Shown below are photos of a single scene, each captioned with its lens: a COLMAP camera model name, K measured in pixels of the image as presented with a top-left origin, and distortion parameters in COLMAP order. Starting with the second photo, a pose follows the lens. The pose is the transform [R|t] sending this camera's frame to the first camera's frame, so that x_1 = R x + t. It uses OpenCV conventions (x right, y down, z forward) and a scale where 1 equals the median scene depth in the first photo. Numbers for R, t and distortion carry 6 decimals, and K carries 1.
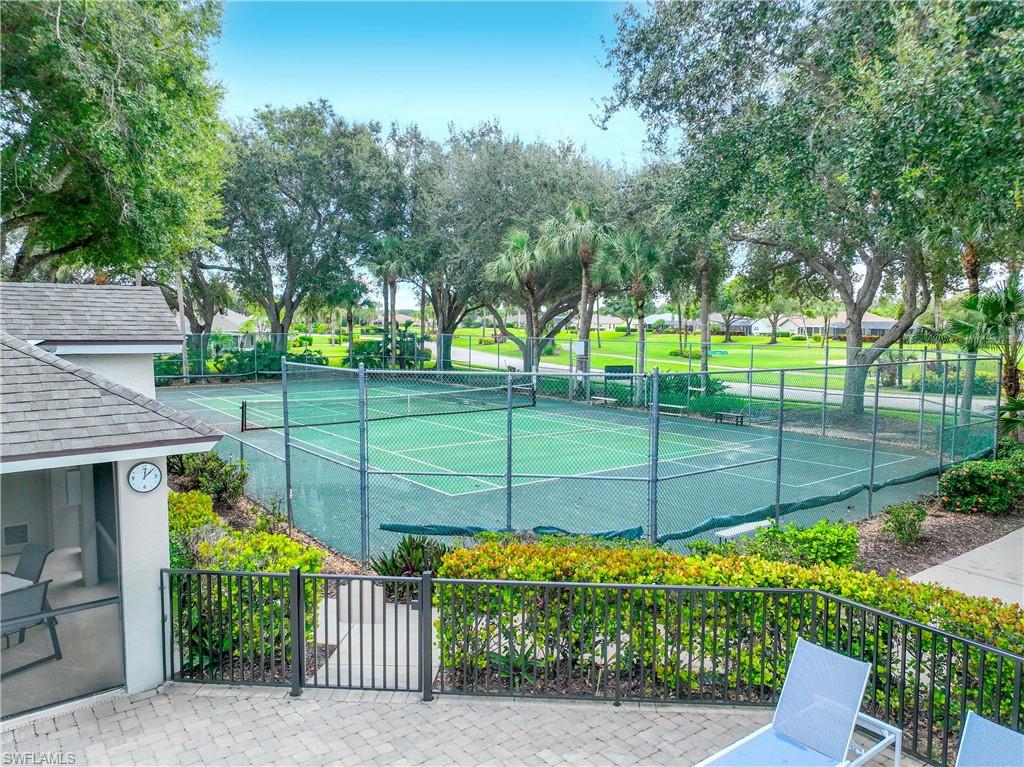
lens RADIAL K [[718.0, 0, 512.0], [0, 718.0, 383.5], [0, 0, 1]] dist [0.001935, 0.002253]
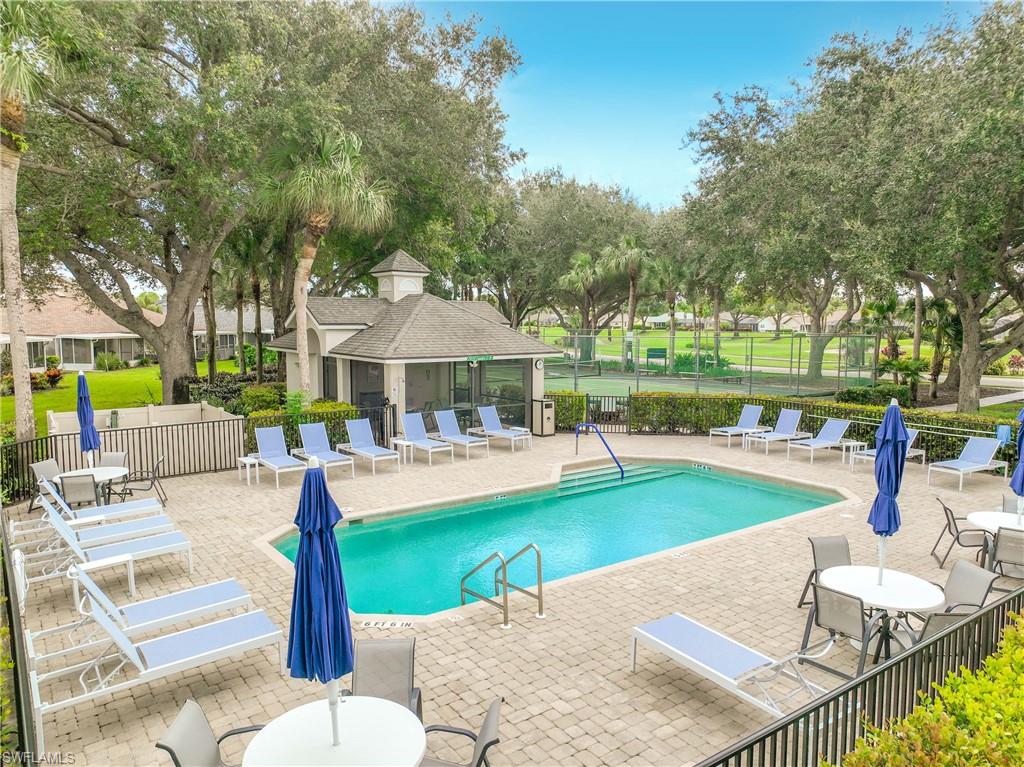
lens RADIAL K [[718.0, 0, 512.0], [0, 718.0, 383.5], [0, 0, 1]] dist [0.001935, 0.002253]
pose [[0.999913, 0.000726, -0.013187, -0.109229], [-0.000711, 0.999999, 0.001174, 0.038850], [0.013187, -0.001164, 0.999912, -0.397310]]
